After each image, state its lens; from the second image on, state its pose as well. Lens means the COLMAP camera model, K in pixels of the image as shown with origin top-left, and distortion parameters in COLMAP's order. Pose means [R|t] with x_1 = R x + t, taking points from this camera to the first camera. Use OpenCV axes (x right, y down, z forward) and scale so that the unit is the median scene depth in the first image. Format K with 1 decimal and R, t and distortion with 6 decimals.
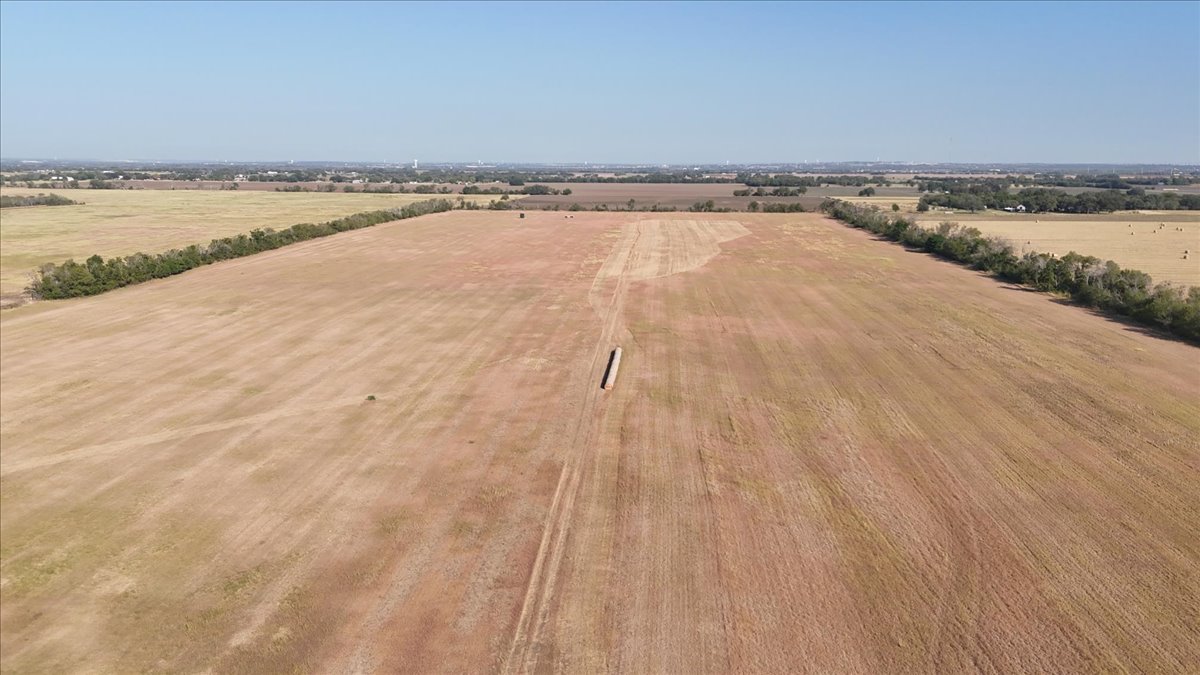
lens RADIAL K [[889.6, 0, 595.3], [0, 889.6, 335.6], [0, 0, 1]] dist [0.069220, -0.064768]
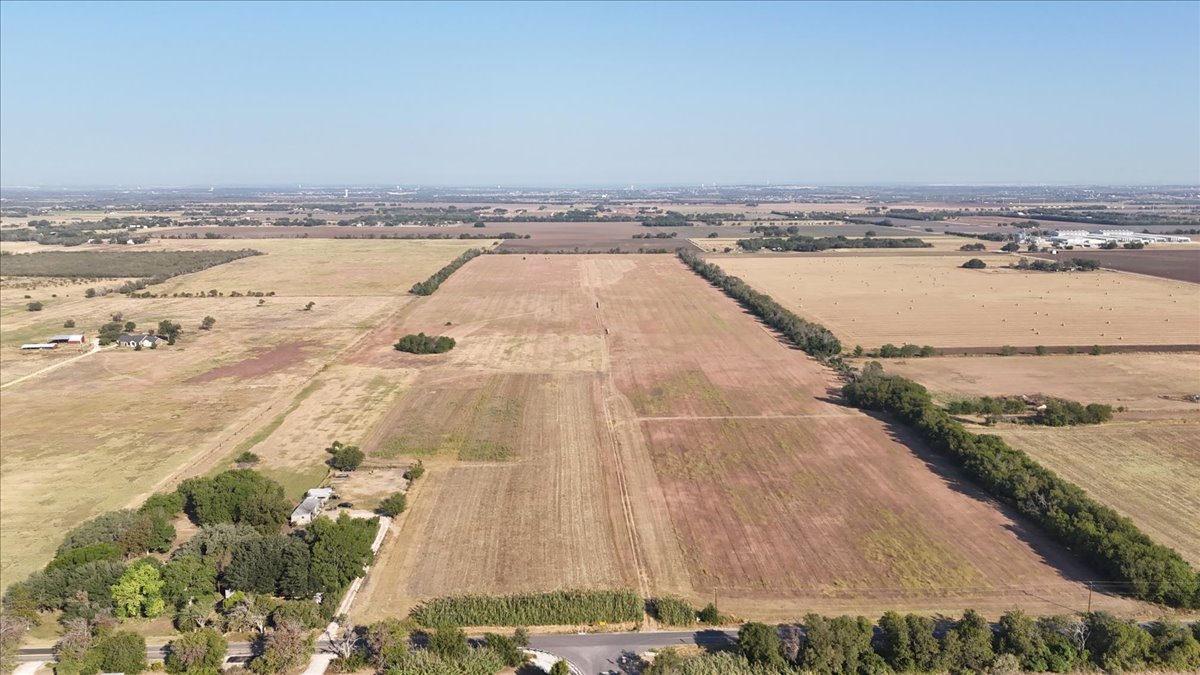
lens RADIAL K [[889.6, 0, 595.3], [0, 889.6, 335.6], [0, 0, 1]] dist [0.069220, -0.064768]
pose [[0.994690, -0.025463, 0.099720, -0.205821], [0.027450, 0.999450, -0.018607, 0.125781], [-0.099192, 0.021246, 0.994842, -1.586366]]
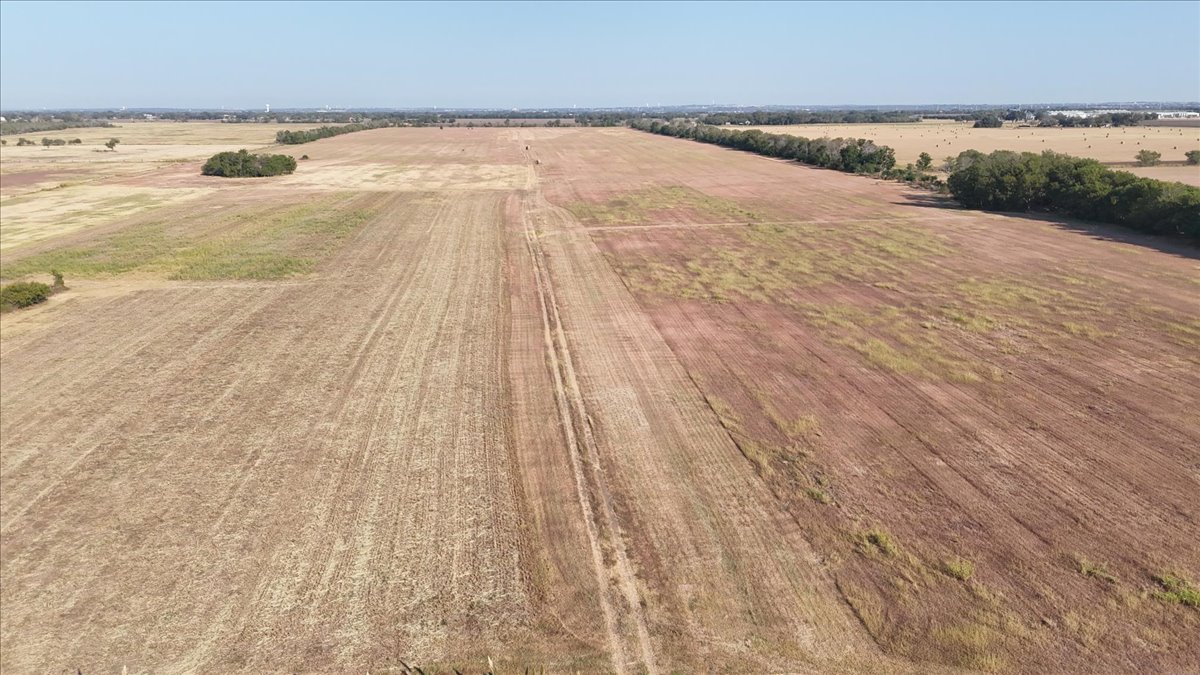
lens RADIAL K [[889.6, 0, 595.3], [0, 889.6, 335.6], [0, 0, 1]] dist [0.069220, -0.064768]
pose [[0.986186, -0.051445, 0.157452, -0.133862], [0.042257, 0.997233, 0.061157, 0.244496], [-0.160163, -0.053659, 0.985631, -1.067194]]
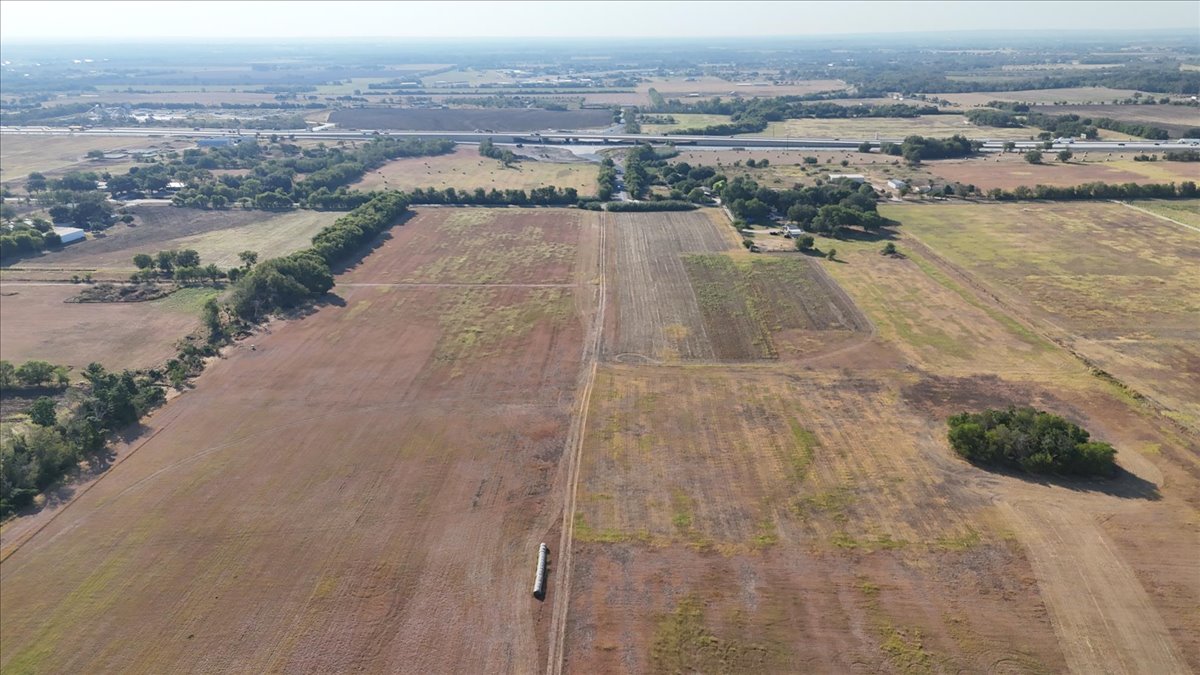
lens RADIAL K [[889.6, 0, 595.3], [0, 889.6, 335.6], [0, 0, 1]] dist [0.069220, -0.064768]
pose [[-0.998597, 0.015844, -0.050536, -0.017275], [-0.010879, 0.872488, 0.488515, -0.259731], [0.051832, 0.488379, -0.871091, 0.476671]]
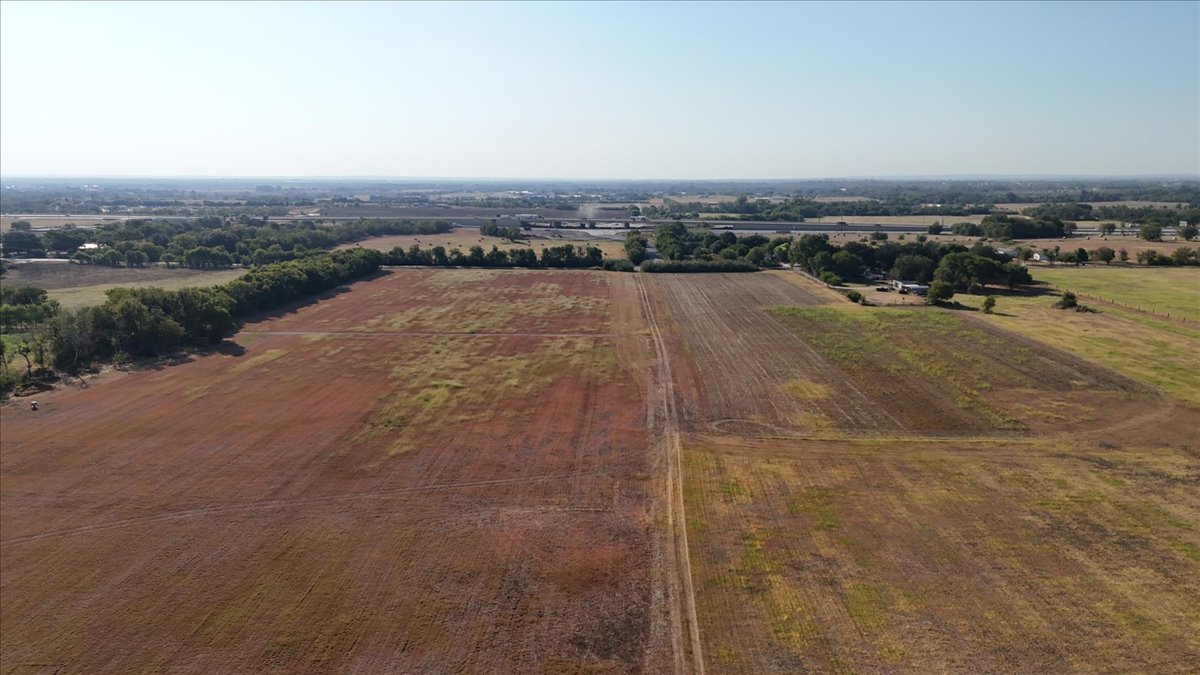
lens RADIAL K [[889.6, 0, 595.3], [0, 889.6, 335.6], [0, 0, 1]] dist [0.069220, -0.064768]
pose [[-0.998823, -0.000034, -0.048505, -0.000071], [-0.017194, 0.935312, 0.353406, -0.032958], [0.045355, 0.353824, -0.934212, 0.156675]]
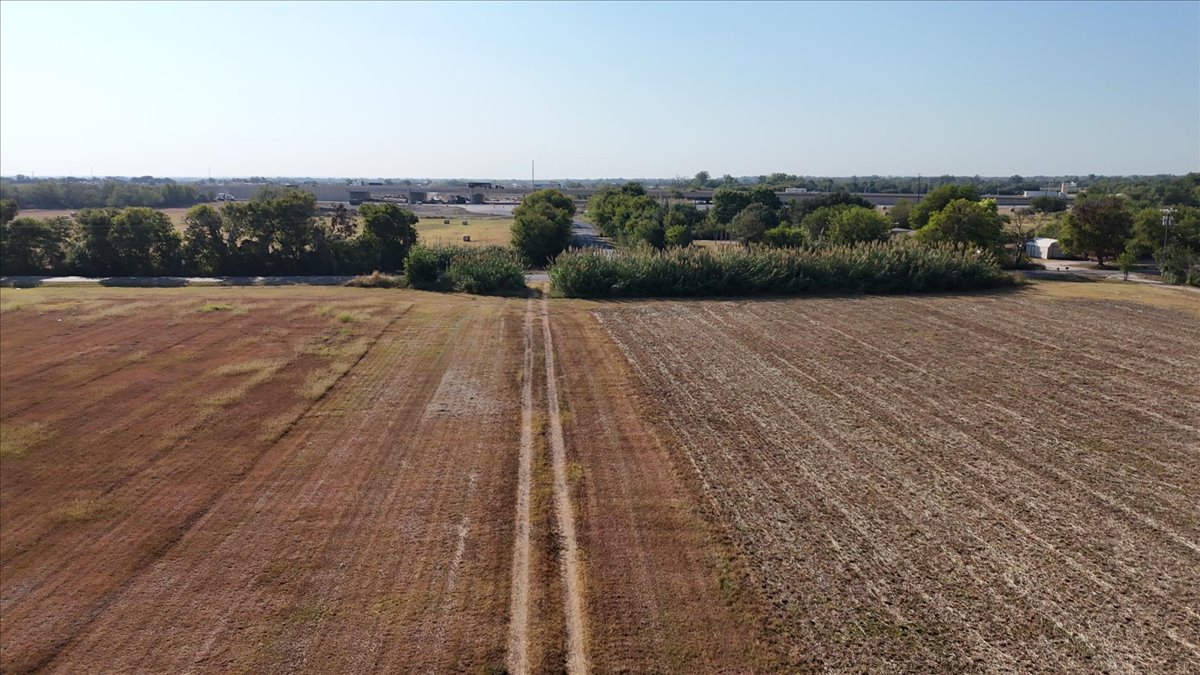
lens RADIAL K [[889.6, 0, 595.3], [0, 889.6, 335.6], [0, 0, 1]] dist [0.069220, -0.064768]
pose [[-0.991375, 0.012686, -0.130440, -0.093373], [-0.033778, 0.936945, 0.347842, 0.215125], [0.126627, 0.349247, -0.928435, -0.696897]]
